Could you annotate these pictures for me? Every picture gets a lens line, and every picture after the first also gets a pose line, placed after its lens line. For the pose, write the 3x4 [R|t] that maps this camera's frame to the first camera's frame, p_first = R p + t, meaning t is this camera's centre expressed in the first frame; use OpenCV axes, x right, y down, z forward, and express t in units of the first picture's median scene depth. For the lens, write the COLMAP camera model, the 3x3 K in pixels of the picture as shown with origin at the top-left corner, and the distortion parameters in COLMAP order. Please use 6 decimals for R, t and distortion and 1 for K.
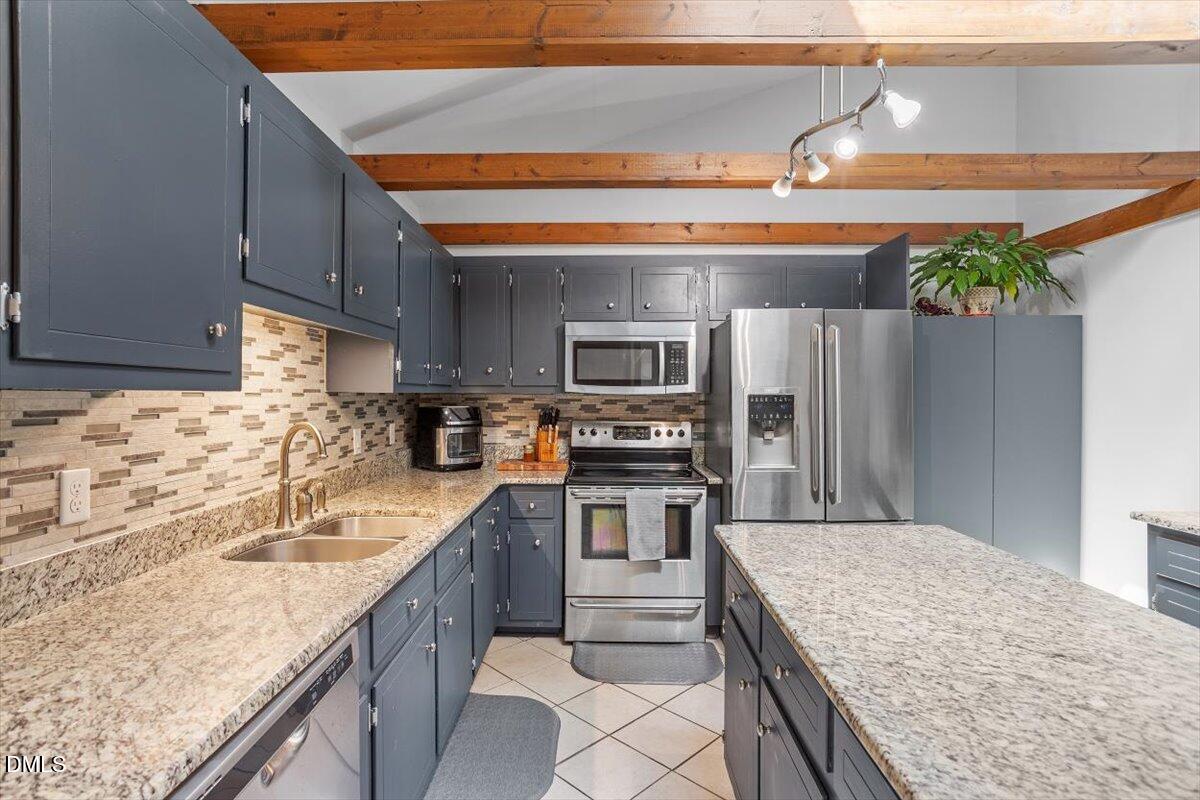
lens RADIAL K [[593.3, 0, 595.7], [0, 593.3, 397.6], [0, 0, 1]] dist [-0.029915, 0.014895]
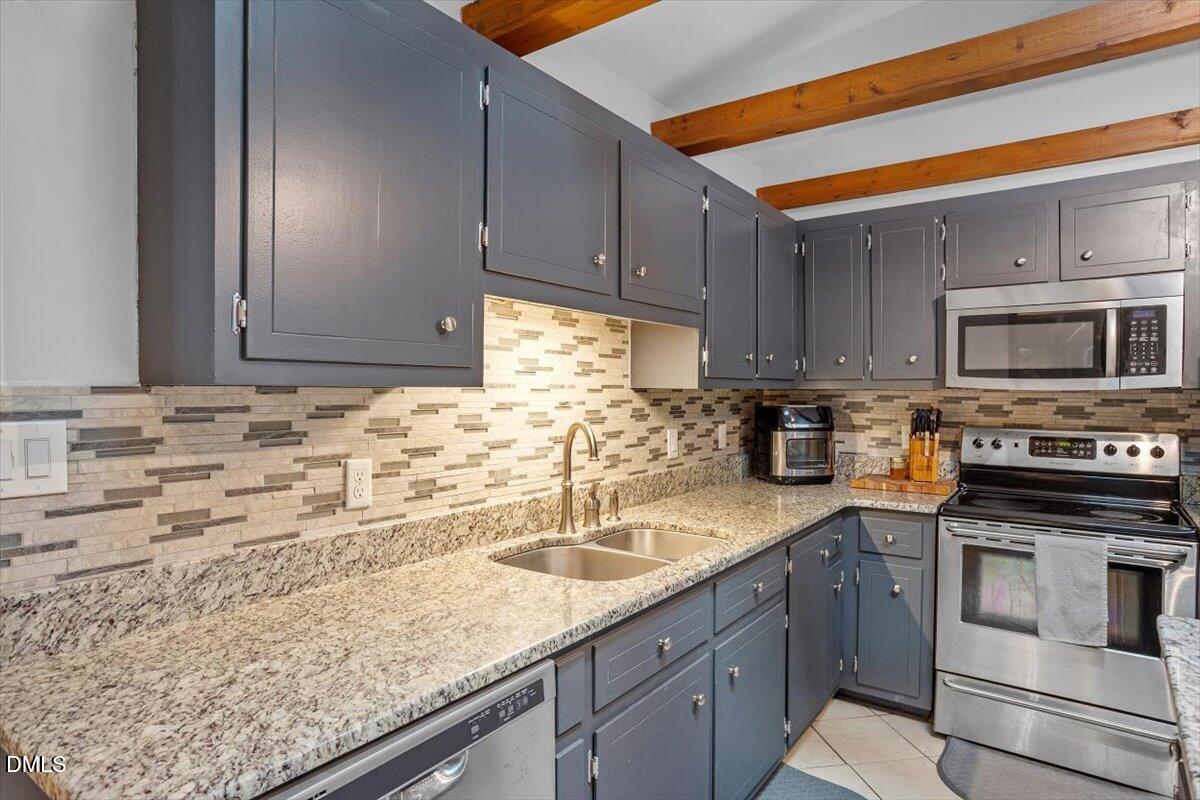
lens RADIAL K [[678.5, 0, 591.1], [0, 678.5, 401.1], [0, 0, 1]] dist [-0.044171, 0.022727]
pose [[0.811082, 0.007205, -0.584888, 0.126075], [-0.001792, 0.999950, 0.009833, 0.000436], [0.584930, -0.006927, 0.811054, 0.140358]]
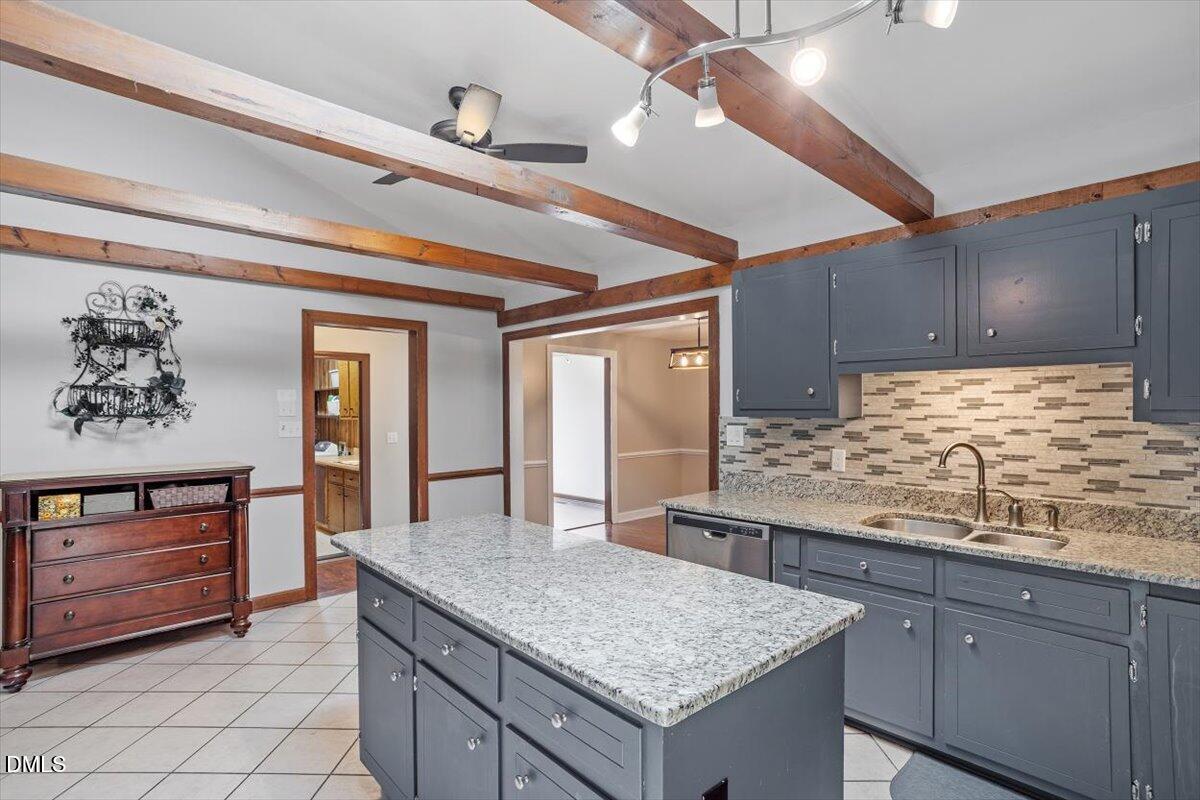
lens RADIAL K [[593.3, 0, 601.0], [0, 593.3, 400.9], [0, 0, 1]] dist [-0.029915, 0.014895]
pose [[-0.719579, -0.003091, -0.694404, 0.943530], [0.000650, 0.999987, -0.005125, -0.041456], [0.694411, -0.004139, -0.719567, 1.282960]]
